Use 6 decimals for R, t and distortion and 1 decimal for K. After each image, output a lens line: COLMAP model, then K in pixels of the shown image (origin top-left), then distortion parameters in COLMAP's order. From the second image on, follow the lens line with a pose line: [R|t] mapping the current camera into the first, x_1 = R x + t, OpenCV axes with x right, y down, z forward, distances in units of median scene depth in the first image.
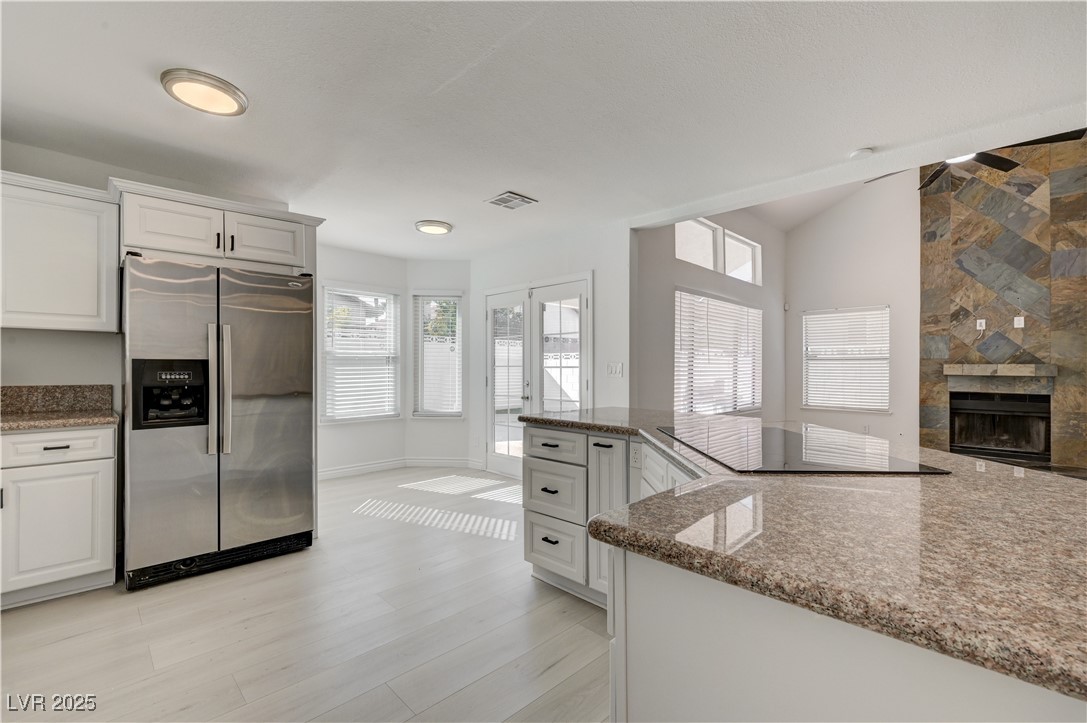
lens RADIAL K [[469.9, 0, 544.8], [0, 469.9, 366.5], [0, 0, 1]] dist [-0.000288, 0.000166]
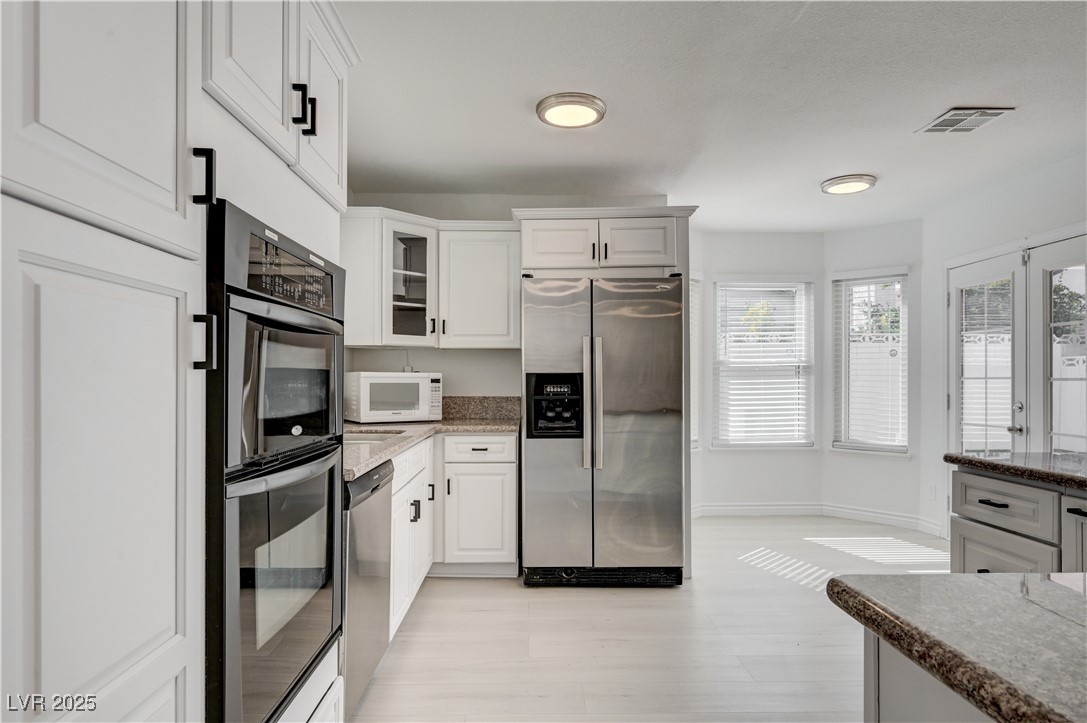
lens RADIAL K [[631.5, 0, 545.2], [0, 631.5, 385.1], [0, 0, 1]] dist [-0.001915, 0.000028]
pose [[0.723060, 0.003387, -0.690777, 0.136016], [0.003237, 0.999960, 0.008292, -0.000203], [0.690778, -0.008232, 0.723020, -0.021416]]
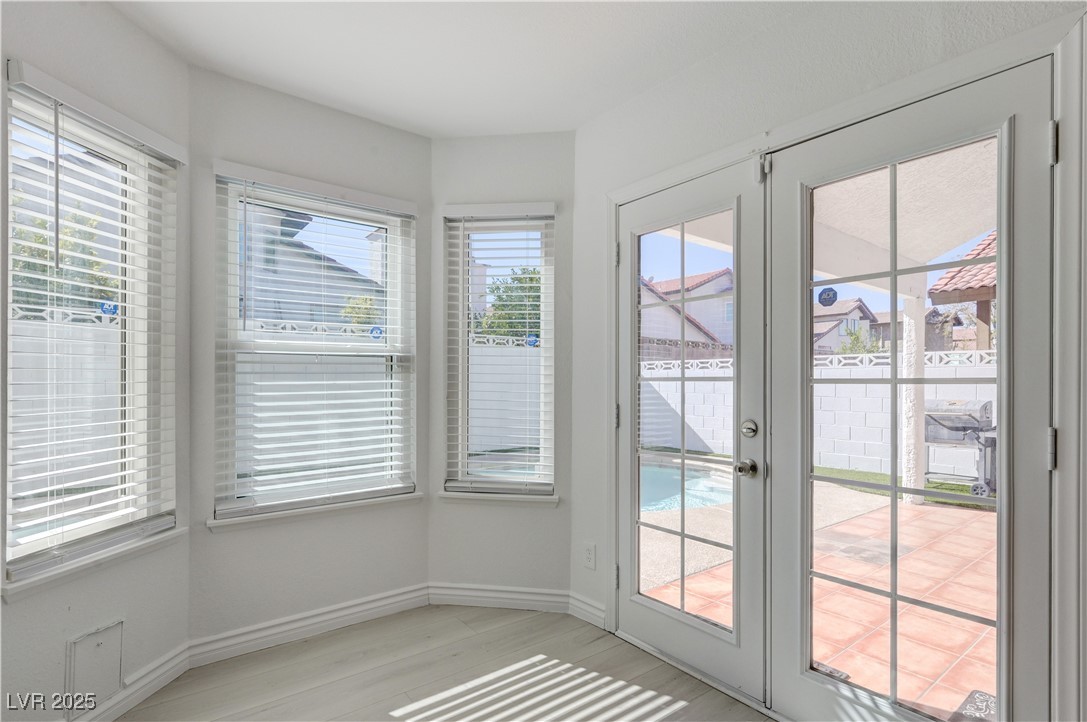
lens RADIAL K [[533.2, 0, 549.1], [0, 533.2, 382.5], [0, 0, 1]] dist [0.000679, -0.000057]
pose [[0.992623, 0.001384, -0.121236, -0.231377], [-0.000933, 0.999992, 0.003774, 0.001763], [0.121241, -0.003633, 0.992617, 0.972891]]
